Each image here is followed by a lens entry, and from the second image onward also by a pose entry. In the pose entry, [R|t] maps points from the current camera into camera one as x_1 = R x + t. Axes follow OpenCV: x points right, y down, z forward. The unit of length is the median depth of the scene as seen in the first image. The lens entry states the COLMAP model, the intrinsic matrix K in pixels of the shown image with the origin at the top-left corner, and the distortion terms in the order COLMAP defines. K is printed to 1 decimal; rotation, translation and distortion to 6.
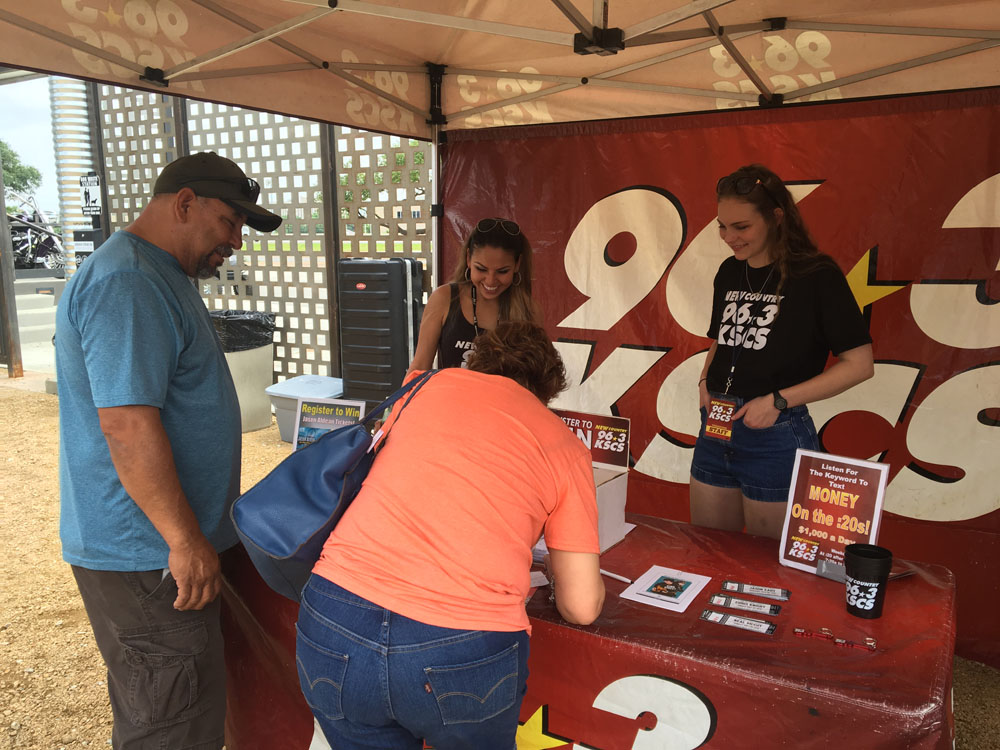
lens RADIAL K [[771.8, 0, 500.0], [0, 771.8, 375.0], [0, 0, 1]] dist [0.128673, -0.189128]
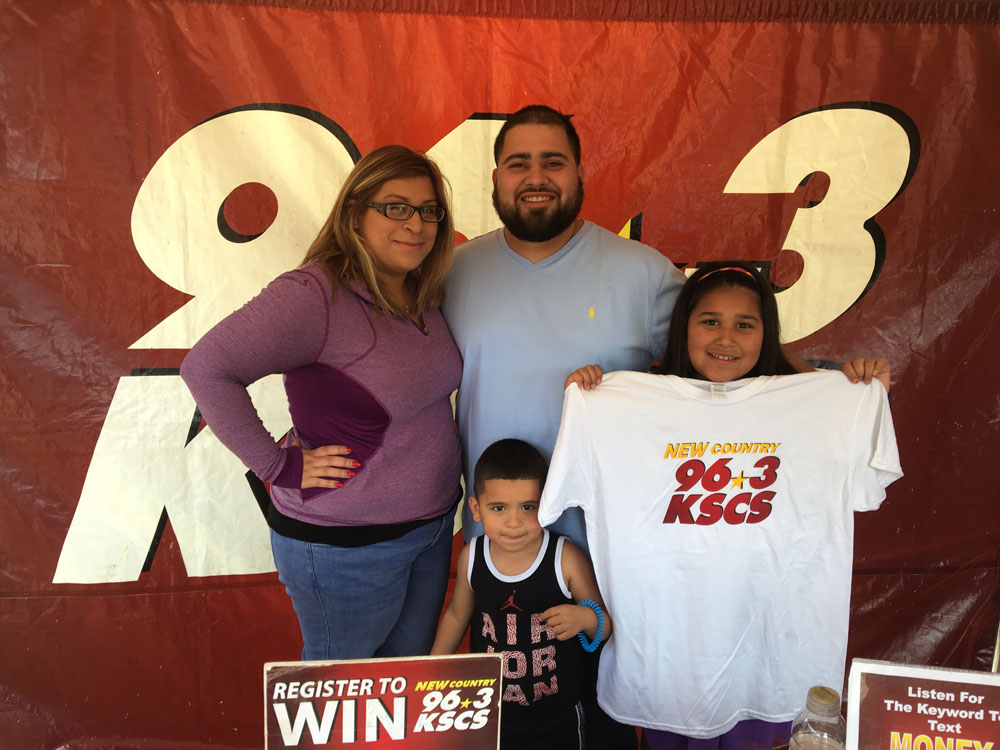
lens RADIAL K [[771.8, 0, 500.0], [0, 771.8, 375.0], [0, 0, 1]] dist [0.128673, -0.189128]
pose [[0.814314, -0.123201, 0.567199, -0.055499], [0.079110, 0.991652, 0.101820, -0.134844], [-0.575009, -0.038042, 0.817262, 0.638949]]
